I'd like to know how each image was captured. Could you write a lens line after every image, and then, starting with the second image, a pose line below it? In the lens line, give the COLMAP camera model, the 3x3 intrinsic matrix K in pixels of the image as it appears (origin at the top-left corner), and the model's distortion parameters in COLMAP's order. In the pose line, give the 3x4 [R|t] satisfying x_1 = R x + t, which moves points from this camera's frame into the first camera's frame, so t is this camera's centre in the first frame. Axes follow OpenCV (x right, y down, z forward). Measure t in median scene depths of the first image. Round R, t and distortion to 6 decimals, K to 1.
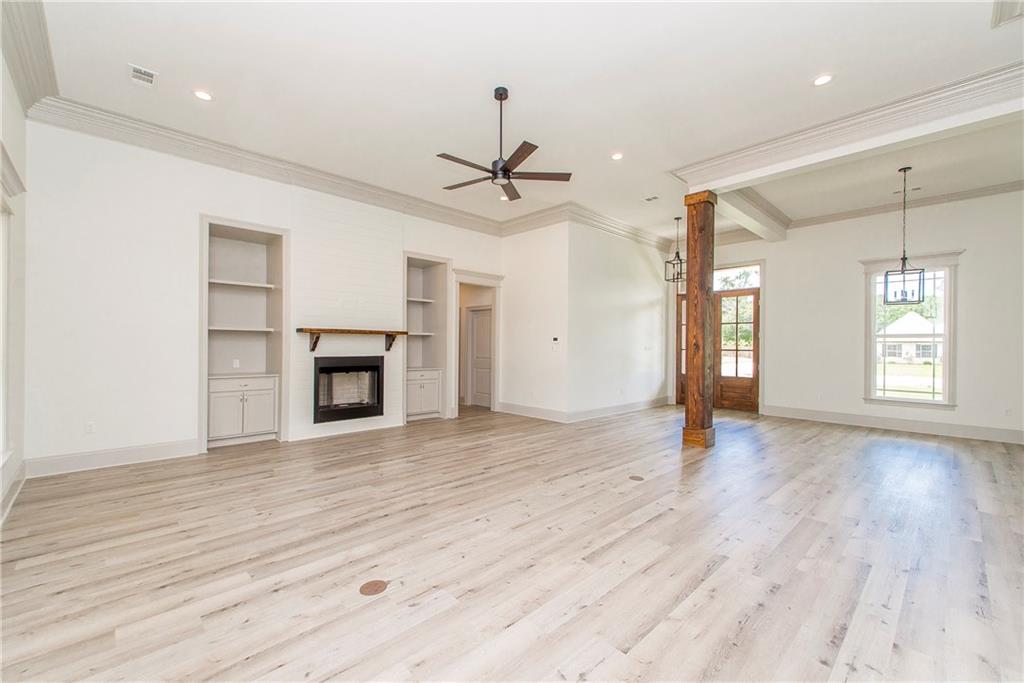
lens RADIAL K [[423.7, 0, 513.1], [0, 423.7, 344.1], [0, 0, 1]] dist [0.001019, 0.000034]
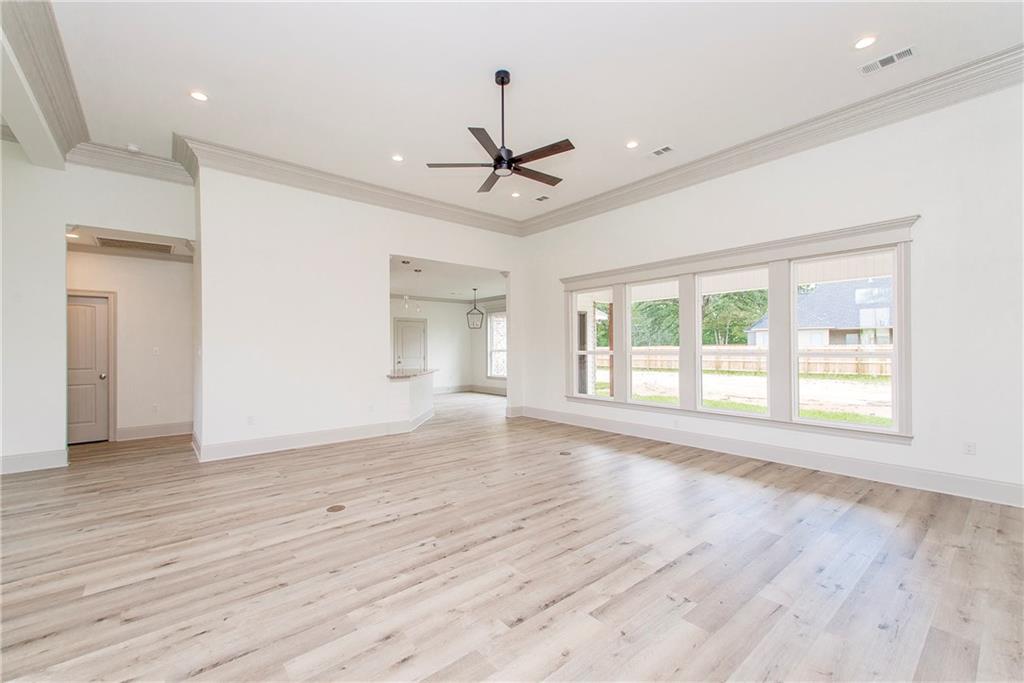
lens RADIAL K [[423.7, 0, 510.4], [0, 423.7, 344.9], [0, 0, 1]] dist [0.001019, 0.000034]
pose [[-0.997639, -0.003603, 0.068576, -0.103775], [-0.004125, 0.999964, -0.007470, 0.003858], [-0.068547, -0.007735, -0.997618, 1.838175]]
